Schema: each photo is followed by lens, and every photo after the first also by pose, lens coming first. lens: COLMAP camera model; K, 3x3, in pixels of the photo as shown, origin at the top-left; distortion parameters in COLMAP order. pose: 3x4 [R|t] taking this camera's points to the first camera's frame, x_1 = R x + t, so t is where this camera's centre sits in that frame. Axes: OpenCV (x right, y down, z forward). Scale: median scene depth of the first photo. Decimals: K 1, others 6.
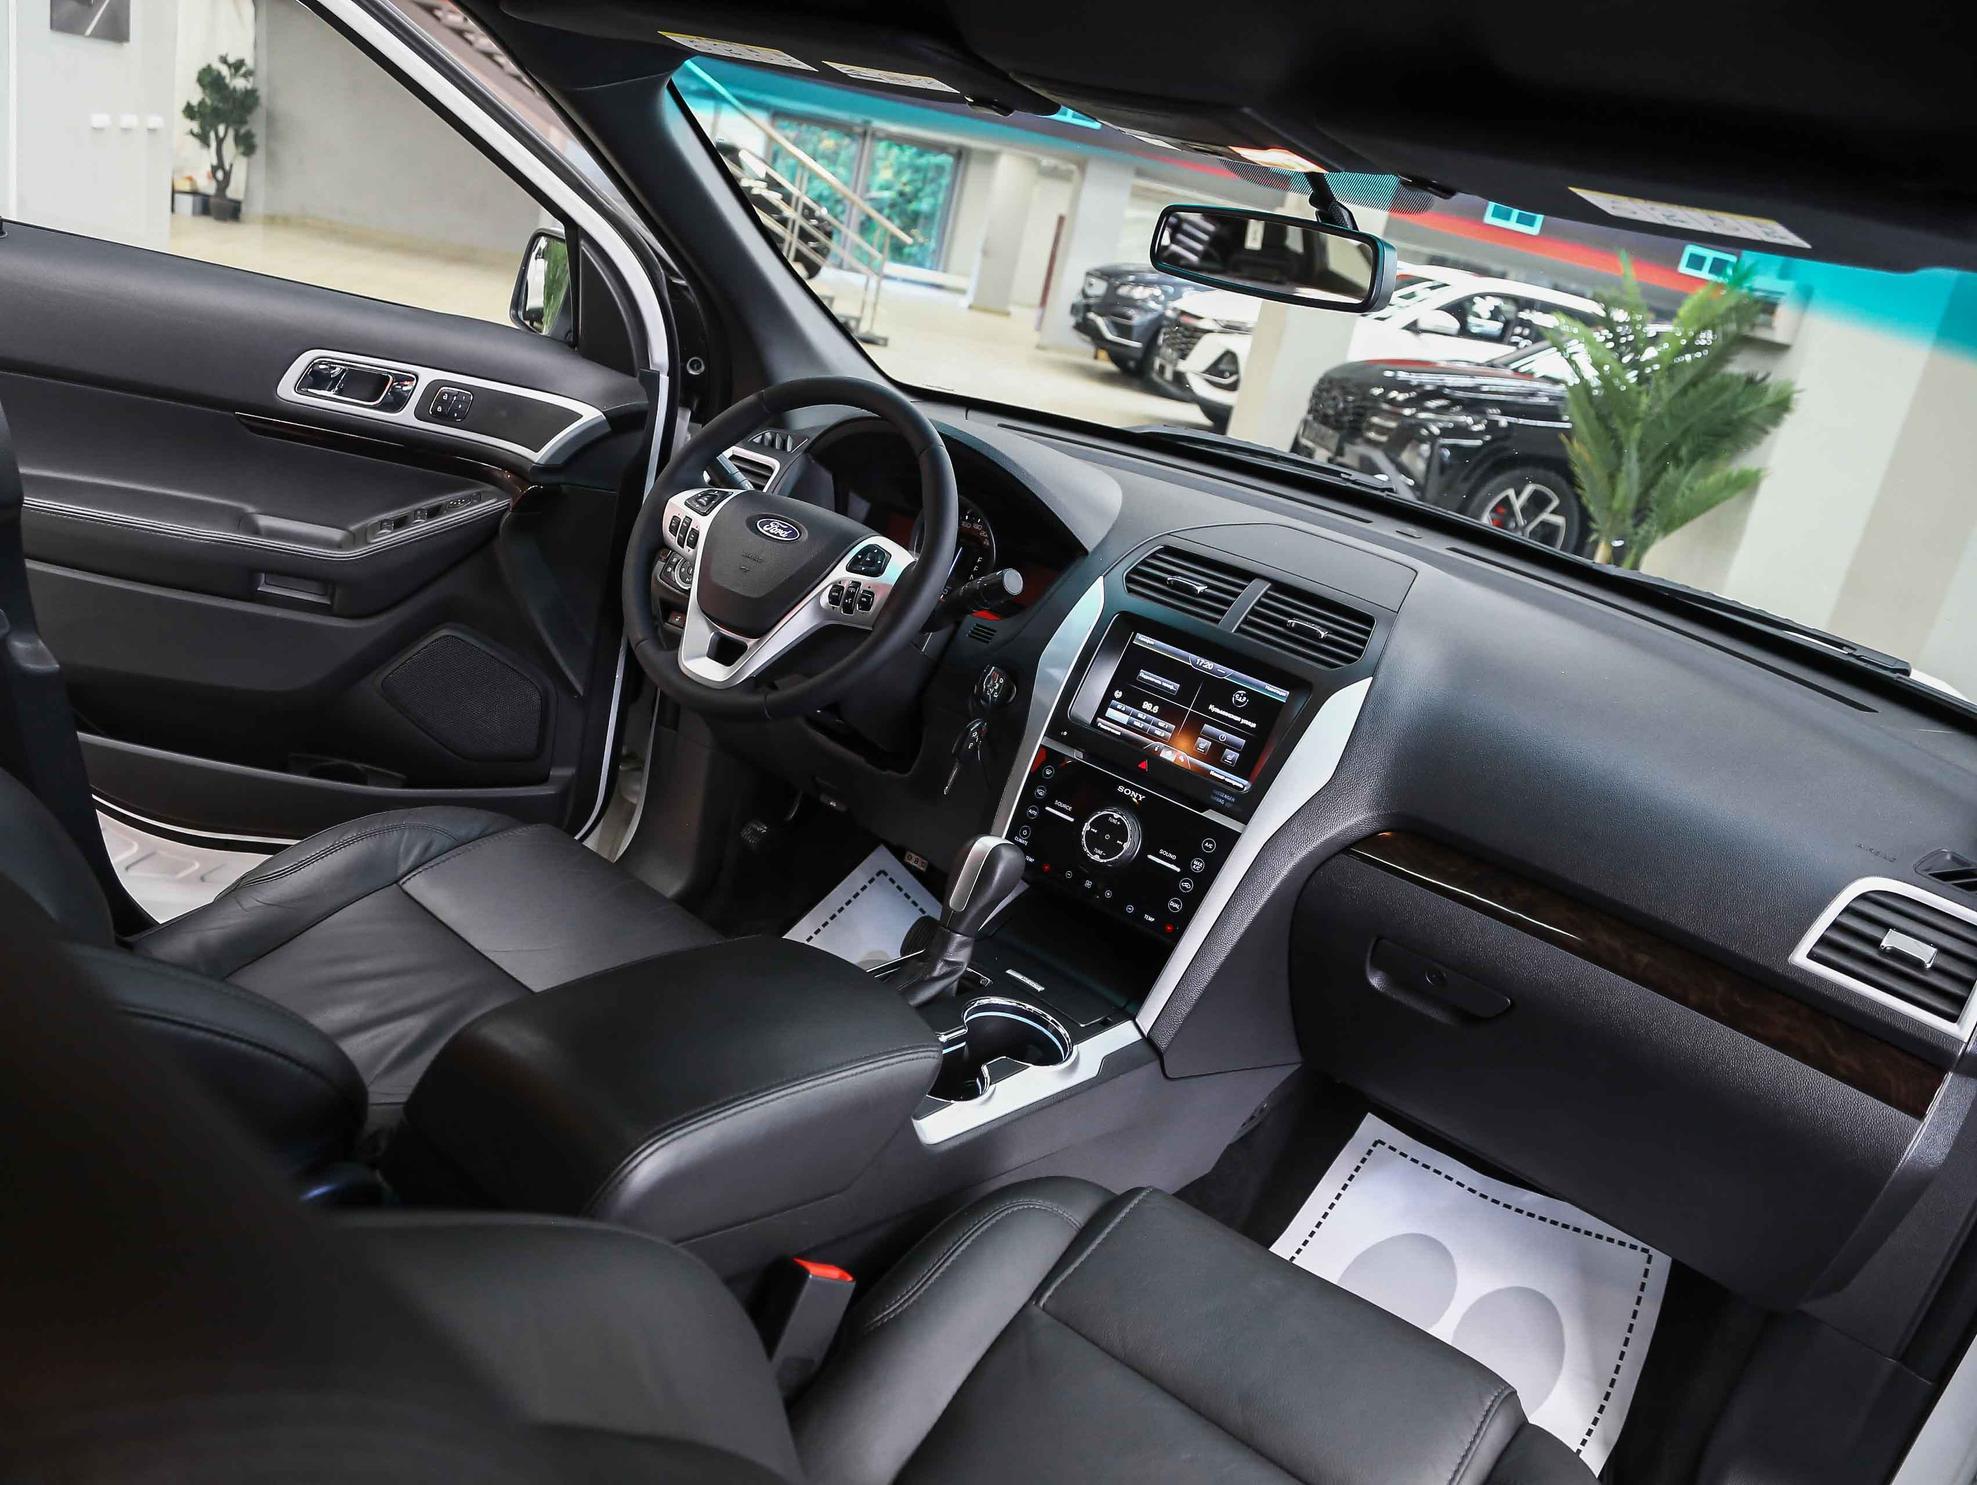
lens RADIAL K [[1504.6, 0, 968.2], [0, 1504.6, 757.9], [0, 0, 1]] dist [-0.113730, 0.053656]
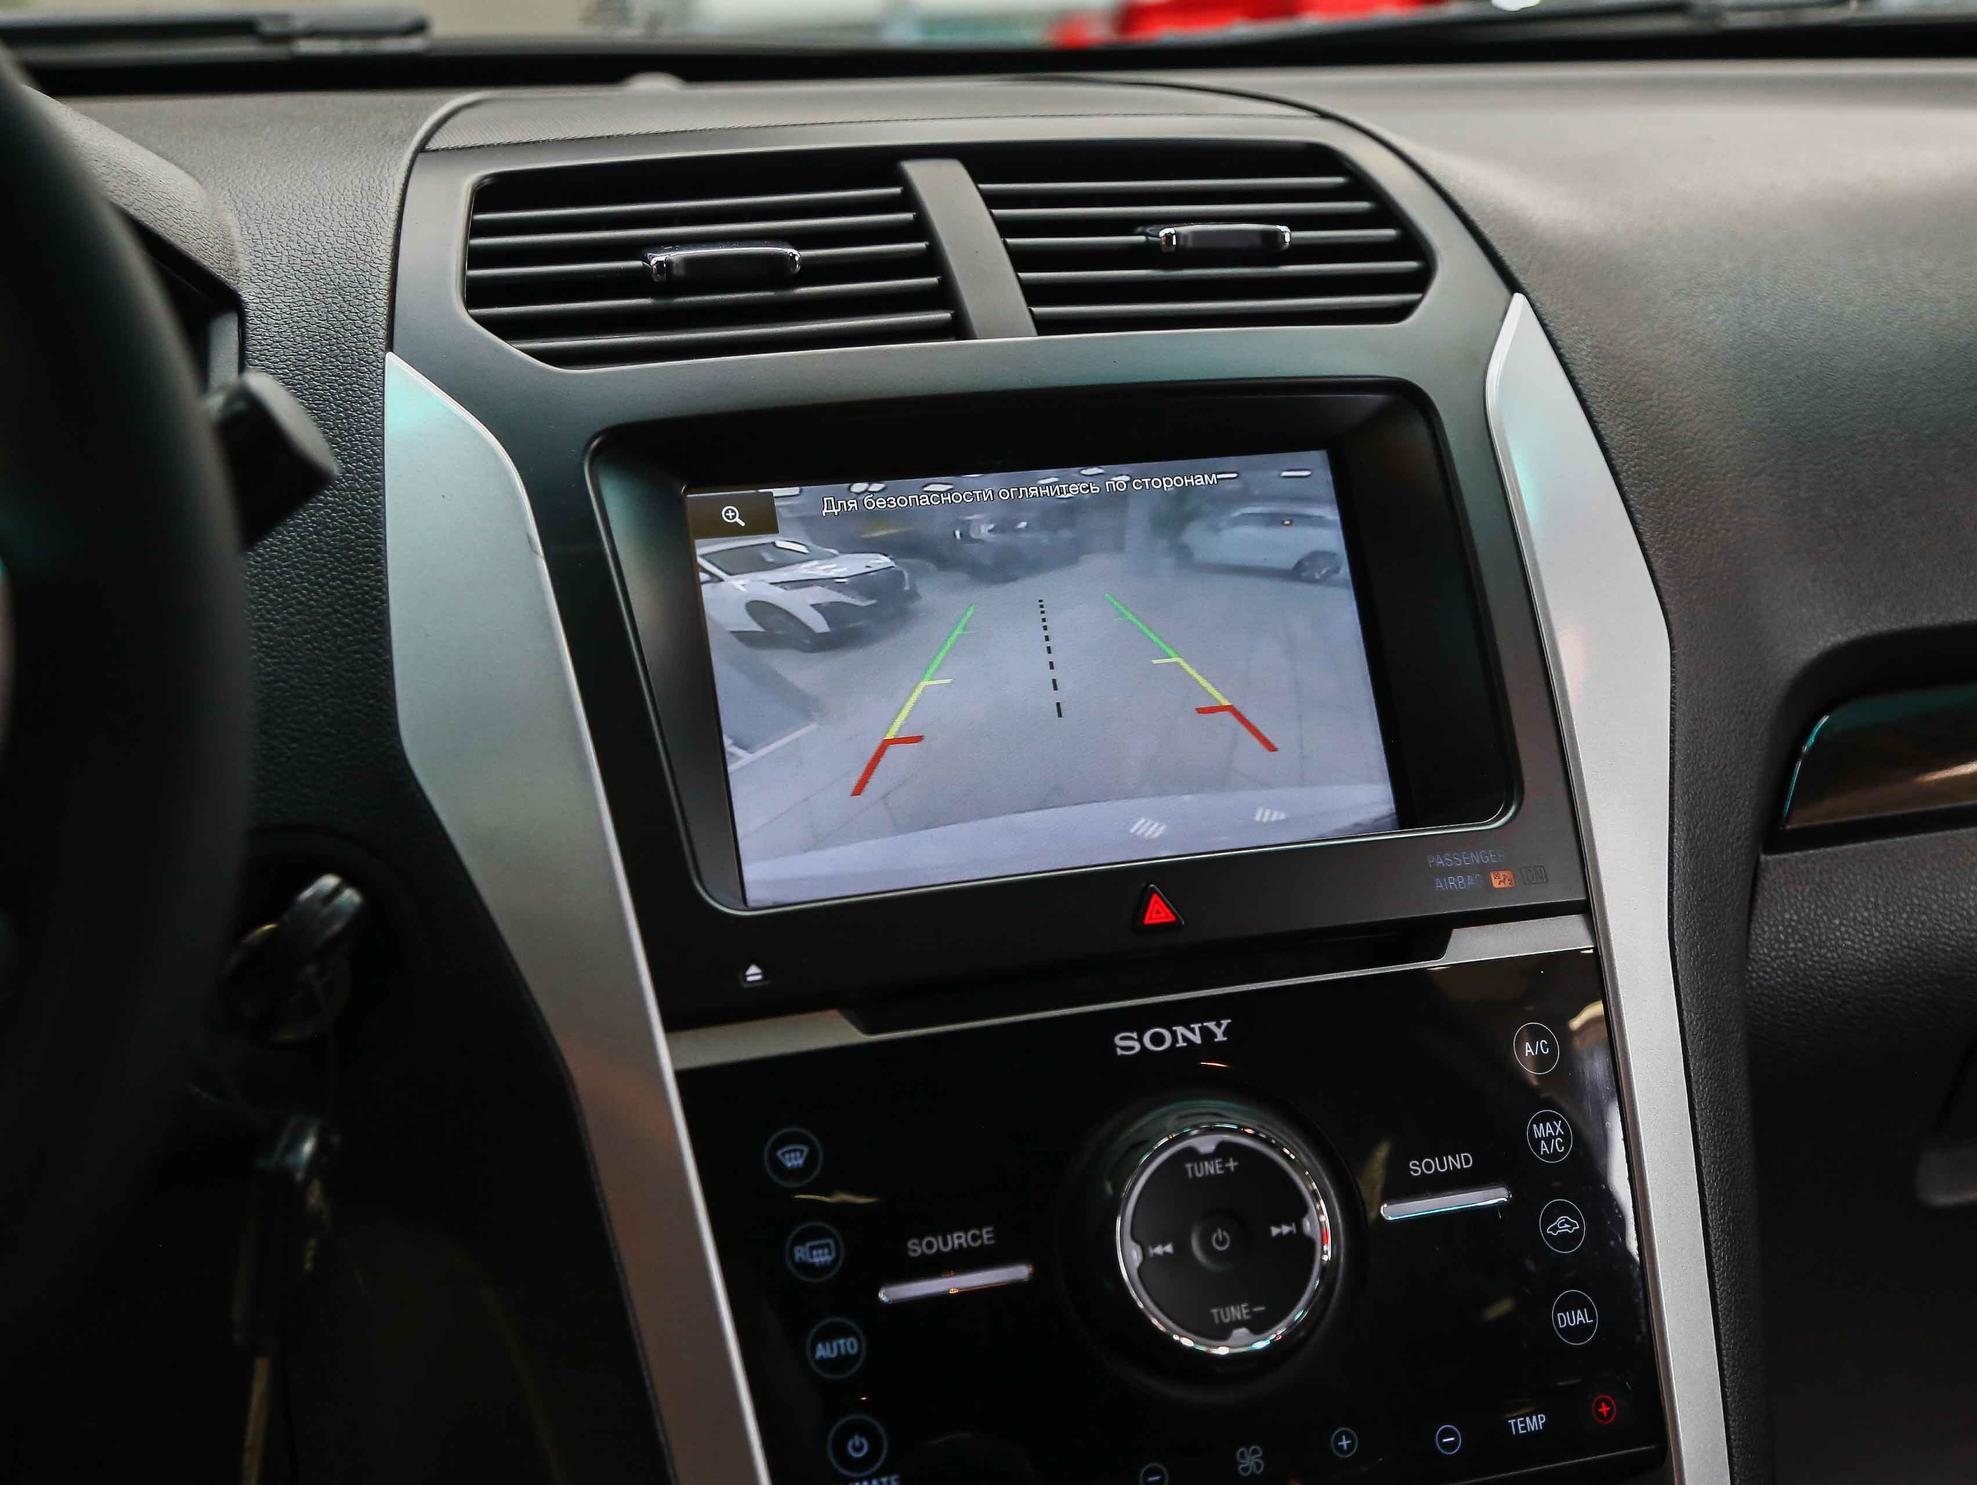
lens RADIAL K [[2745.0, 0, 988.0], [0, 2745.0, 741.7], [0, 0, 1]] dist [0.052159, 0.000000]
pose [[0.550250, -0.383096, 0.741931, -0.175505], [0.429053, 0.891988, 0.142372, -0.076196], [-0.716336, 0.239988, 0.655186, 0.577018]]
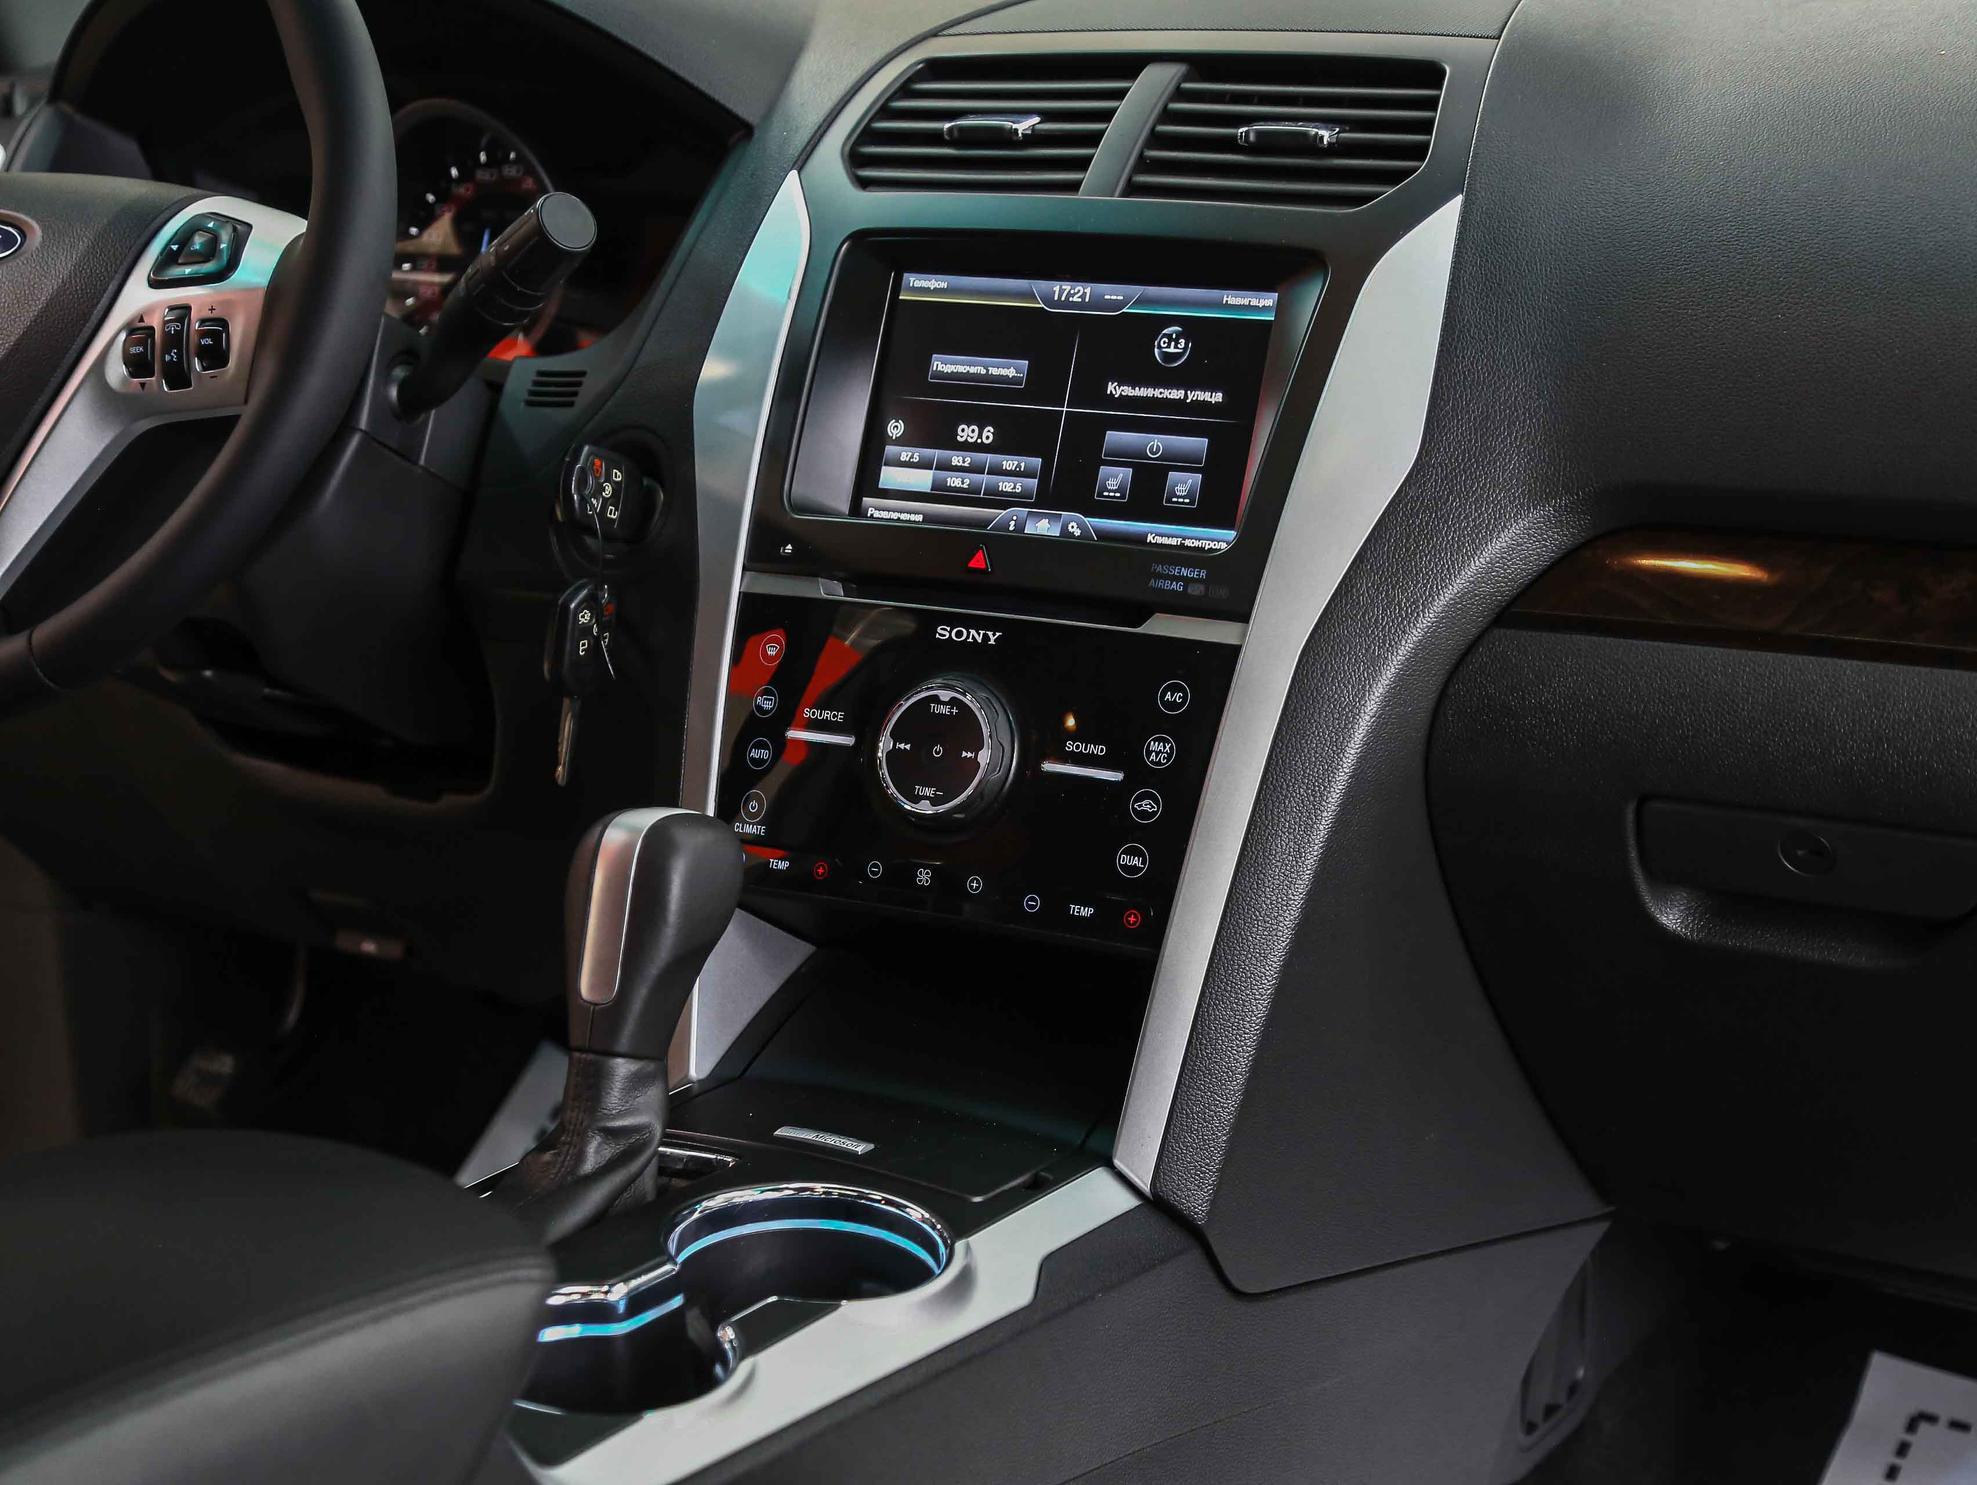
lens RADIAL K [[3707.1, 0, 969.0], [0, 3707.1, 753.4], [0, 0, 1]] dist [0.212051, 0.000000]
pose [[0.966064, -0.257680, 0.017954, 0.066007], [0.258303, 0.963458, -0.070912, 0.100965], [0.000974, 0.073143, 0.997321, -0.000821]]
